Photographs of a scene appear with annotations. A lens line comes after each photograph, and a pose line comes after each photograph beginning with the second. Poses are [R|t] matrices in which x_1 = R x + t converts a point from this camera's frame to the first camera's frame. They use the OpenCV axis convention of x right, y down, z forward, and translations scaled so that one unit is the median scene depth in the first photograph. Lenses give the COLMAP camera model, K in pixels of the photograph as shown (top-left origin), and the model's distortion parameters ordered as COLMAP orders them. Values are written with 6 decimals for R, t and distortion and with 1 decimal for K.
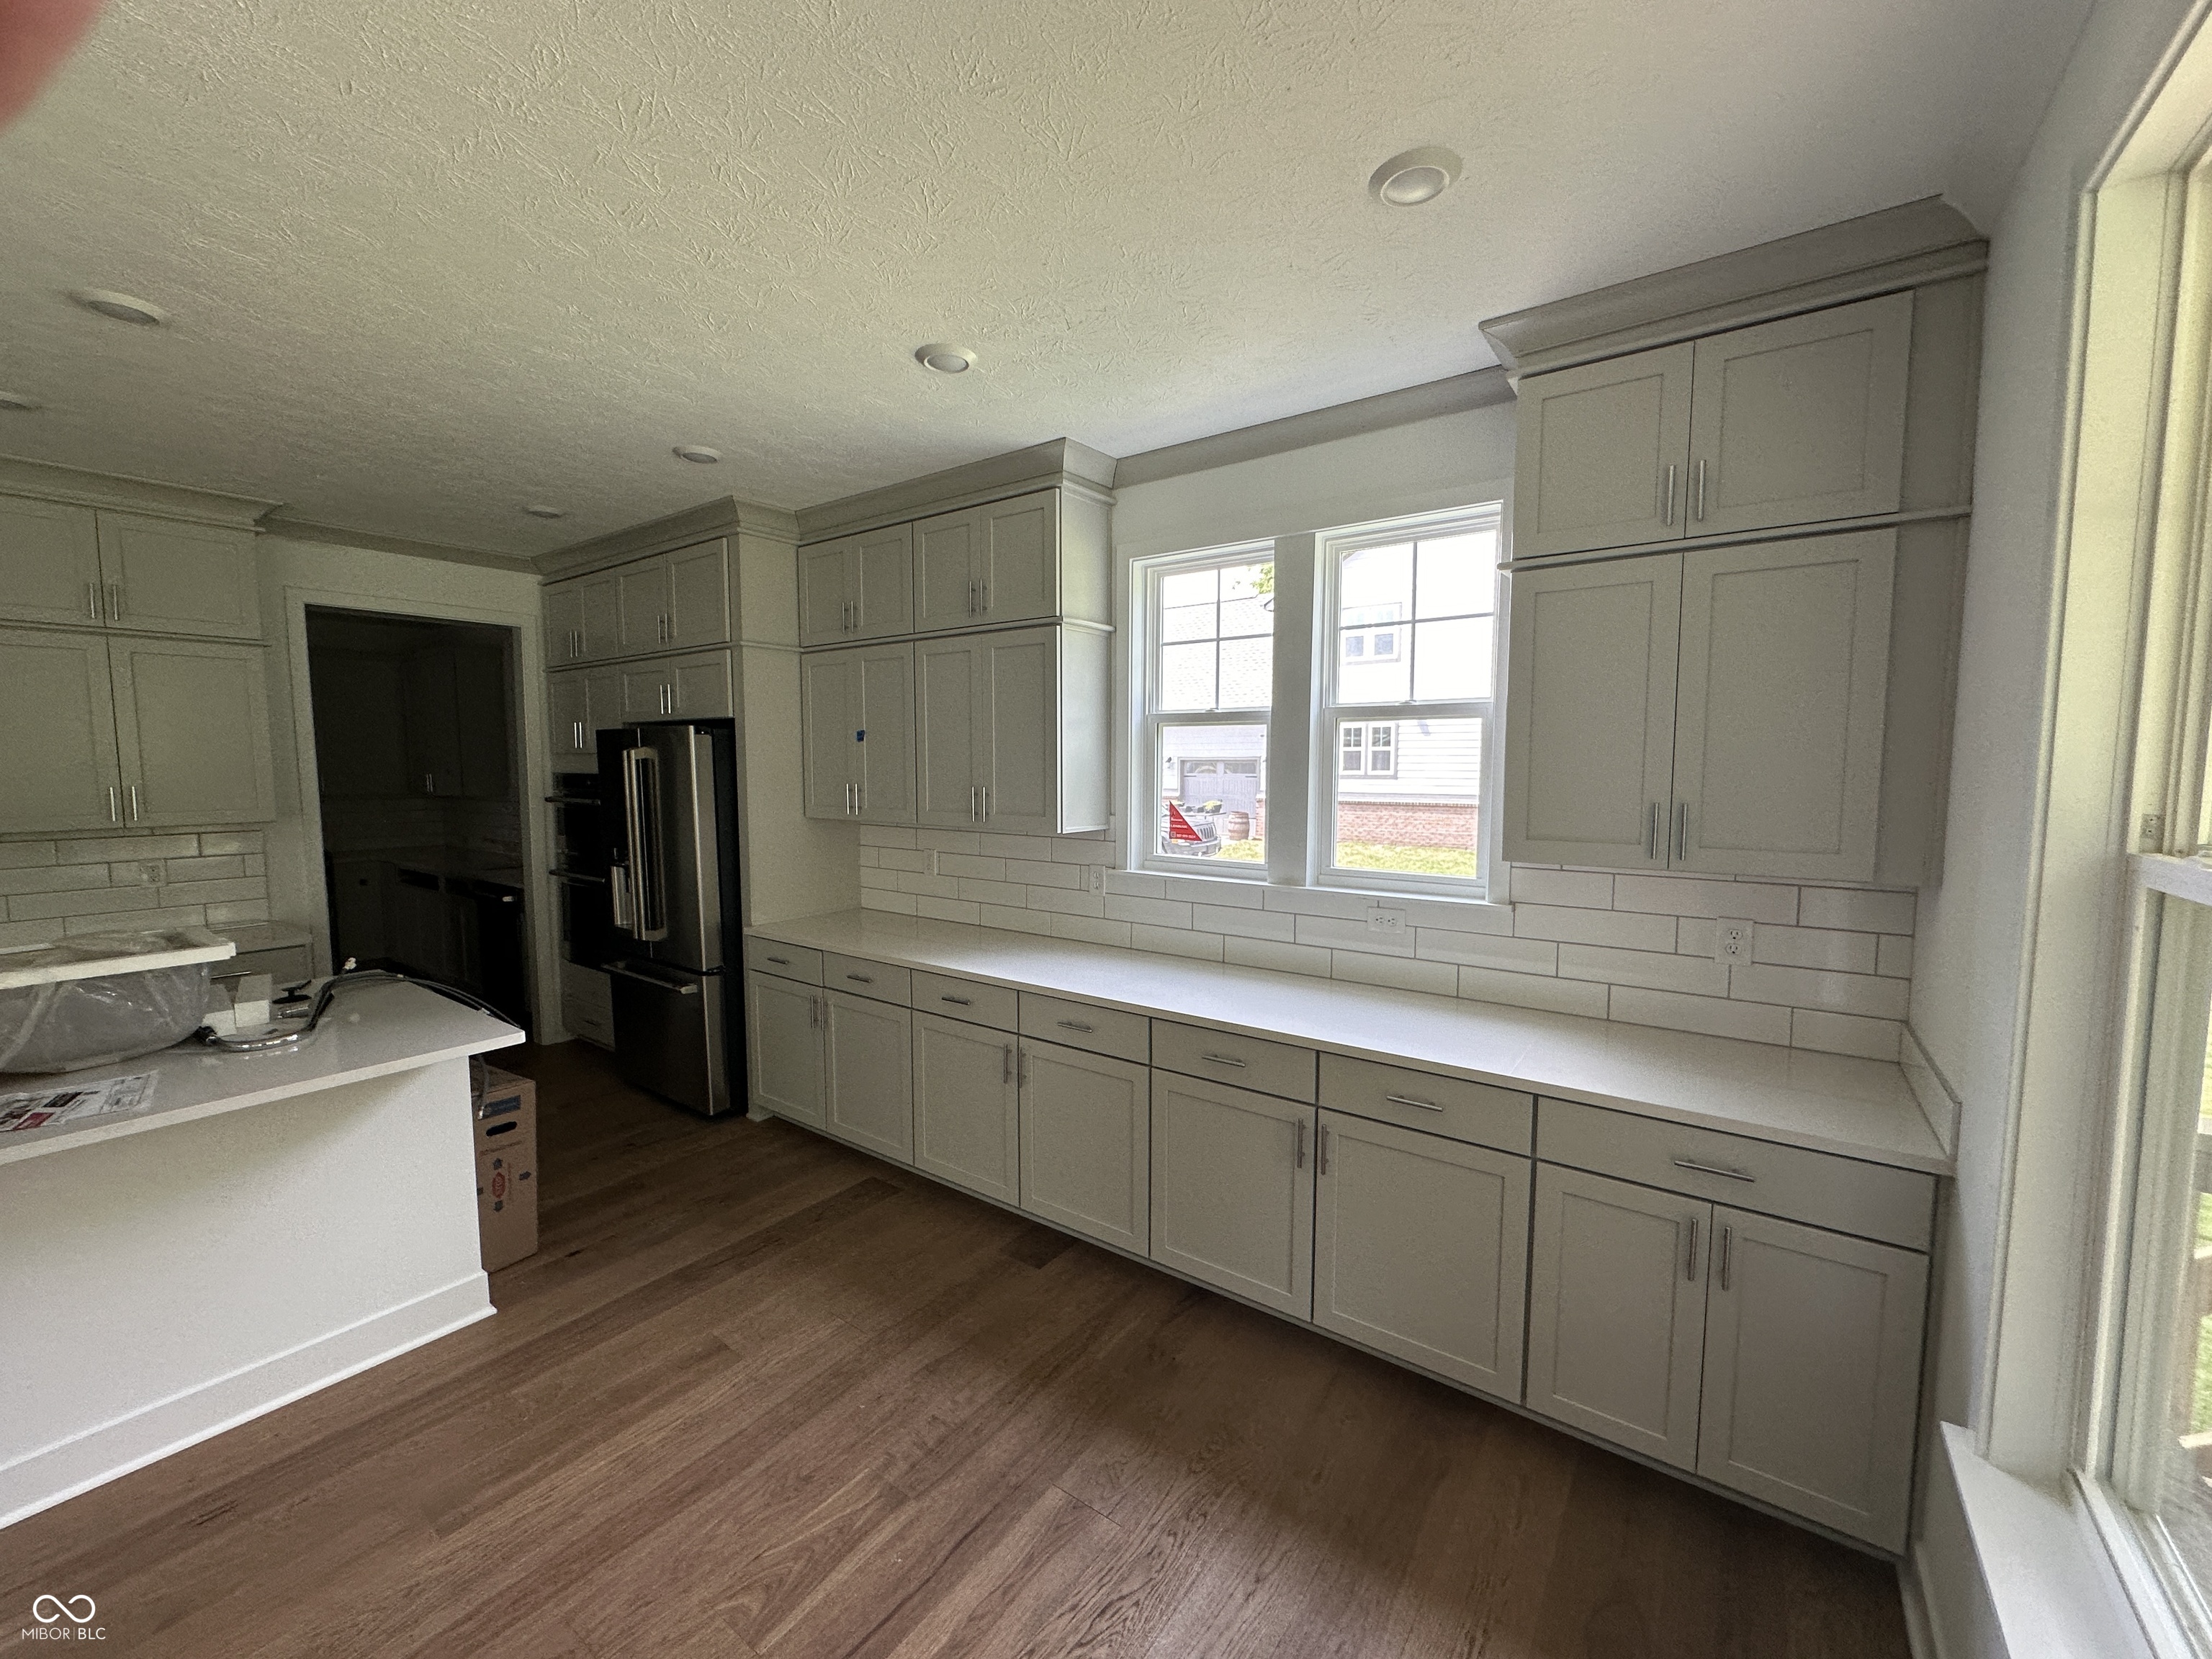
lens RADIAL K [[883.7, 0, 1103.7], [0, 883.7, 831.3], [0, 0, 1]] dist [-0.000807, -0.000049]
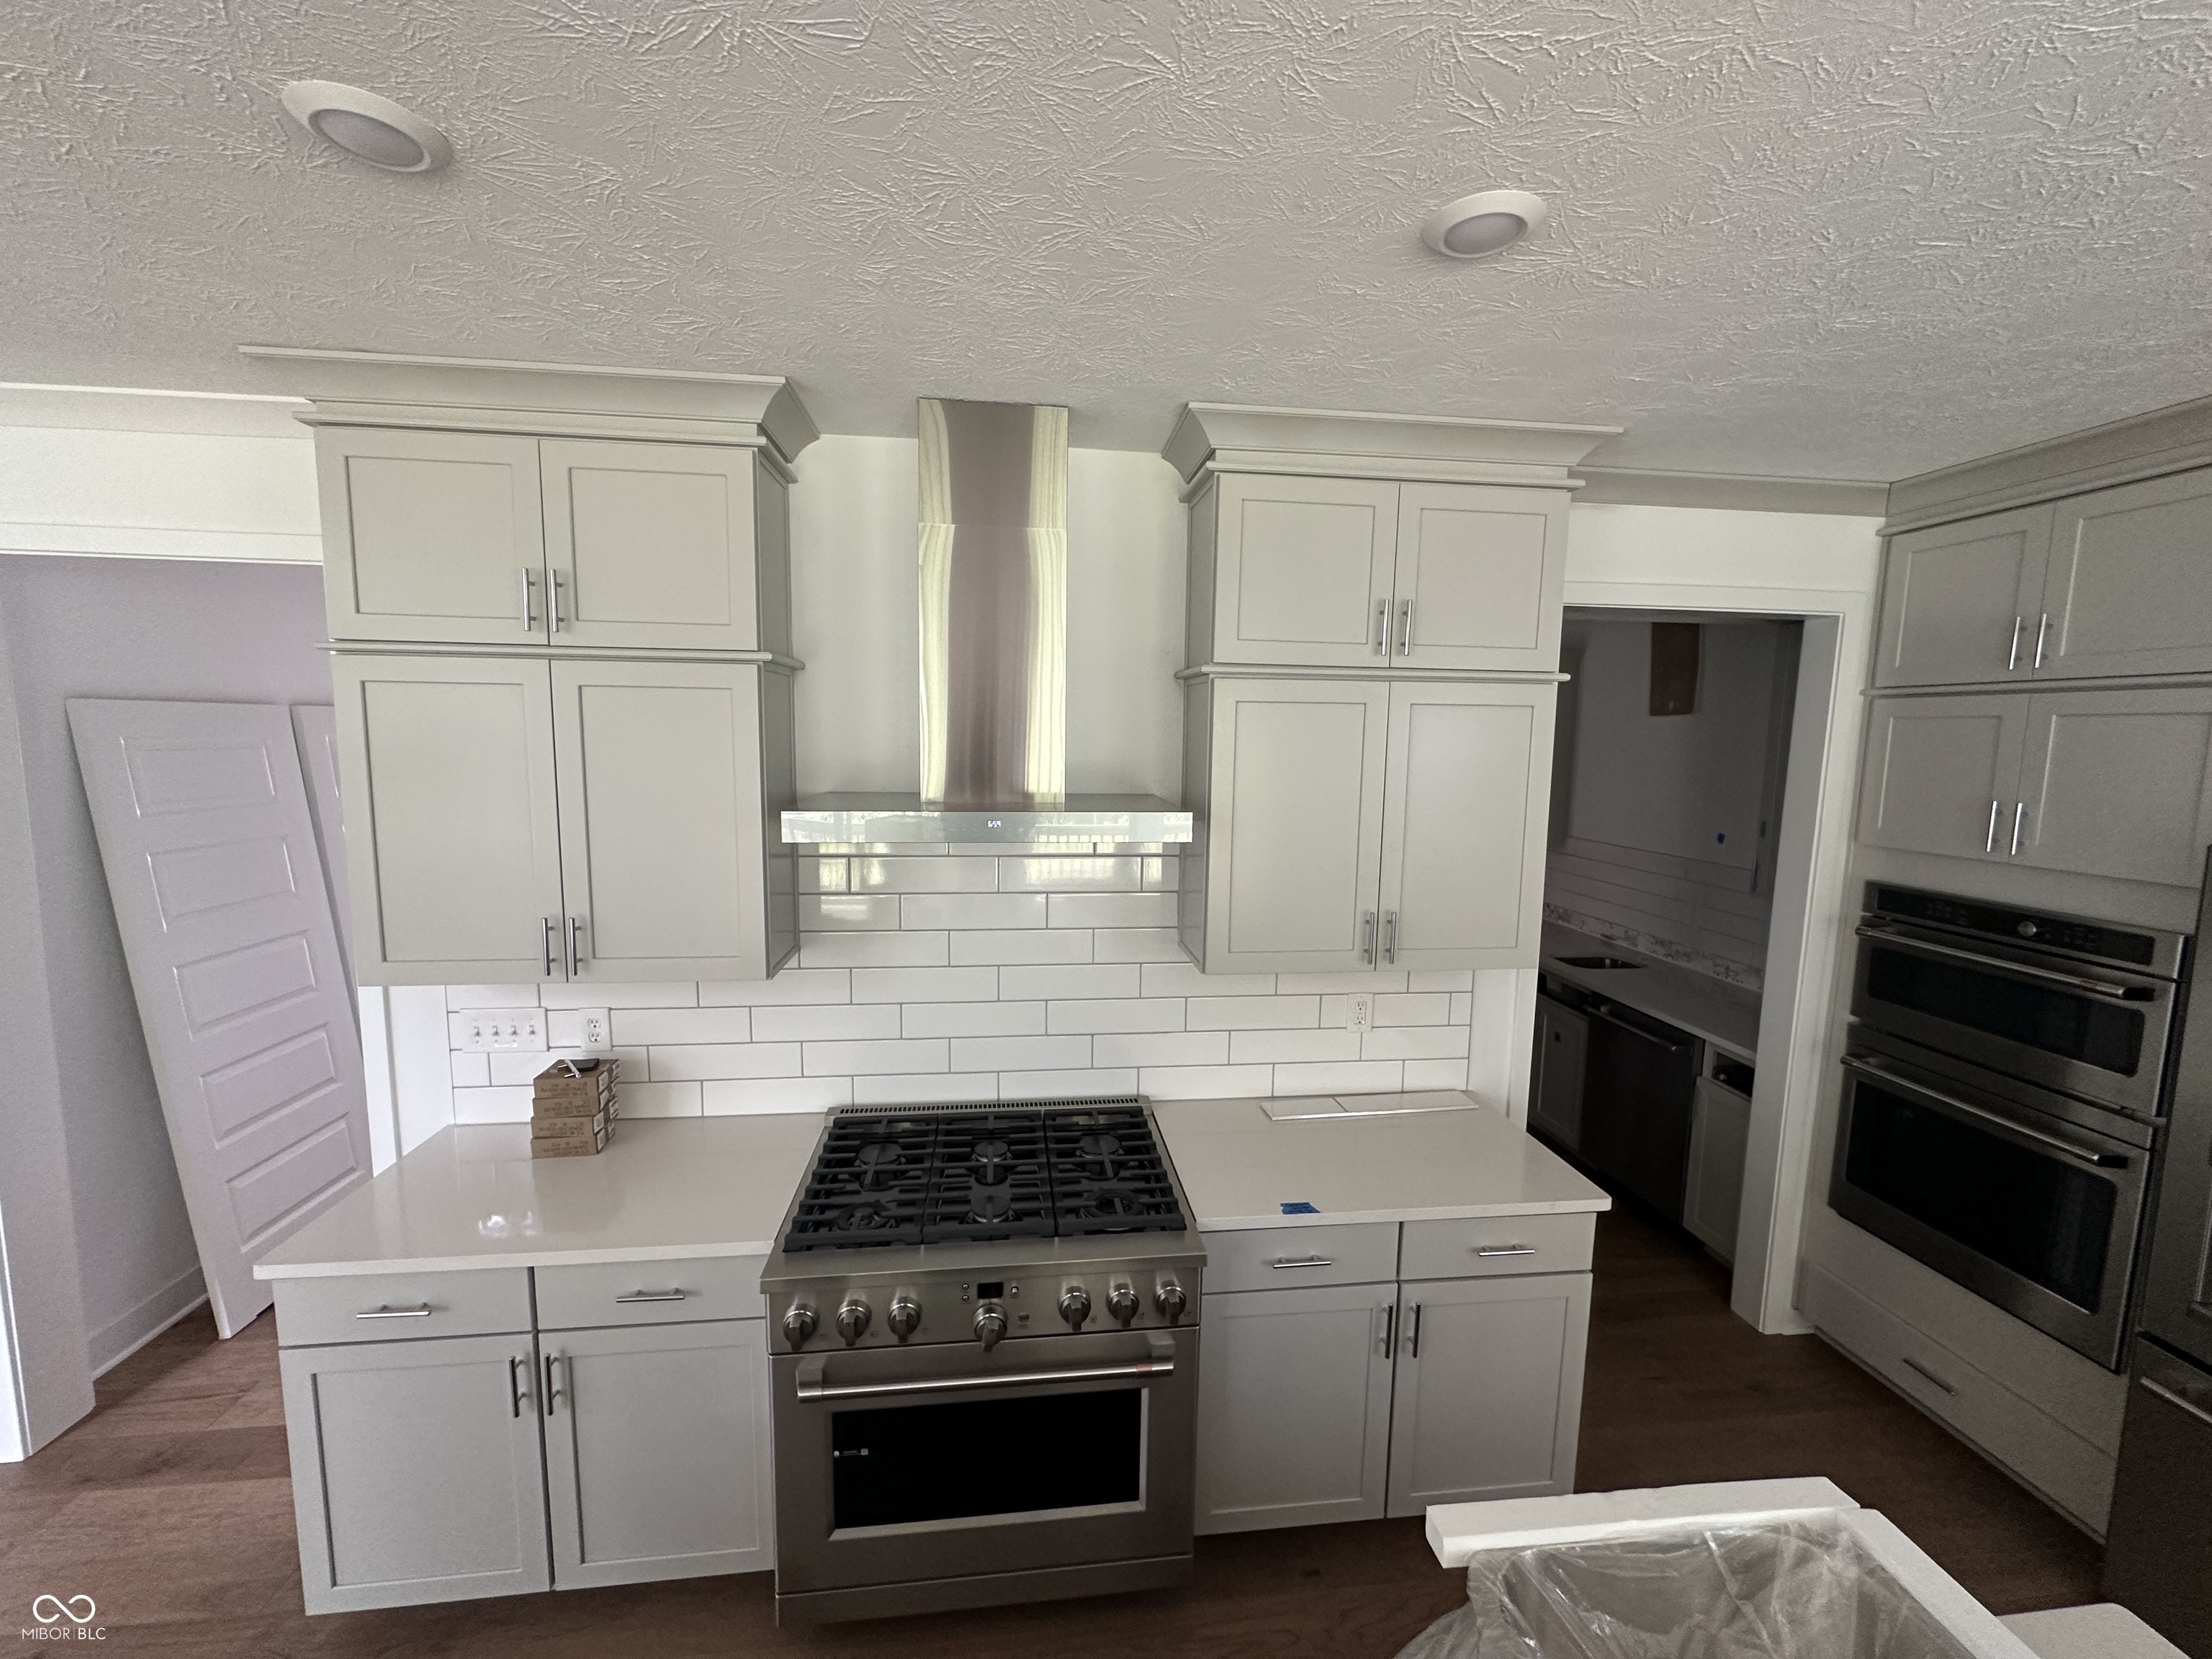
lens RADIAL K [[883.7, 0, 1108.5], [0, 883.7, 831.7], [0, 0, 1]] dist [-0.000807, -0.000049]
pose [[0.676064, 0.095147, -0.730674, -0.590502], [-0.077845, 0.995301, 0.057580, -0.099751], [0.732719, 0.017952, 0.680295, 0.309354]]
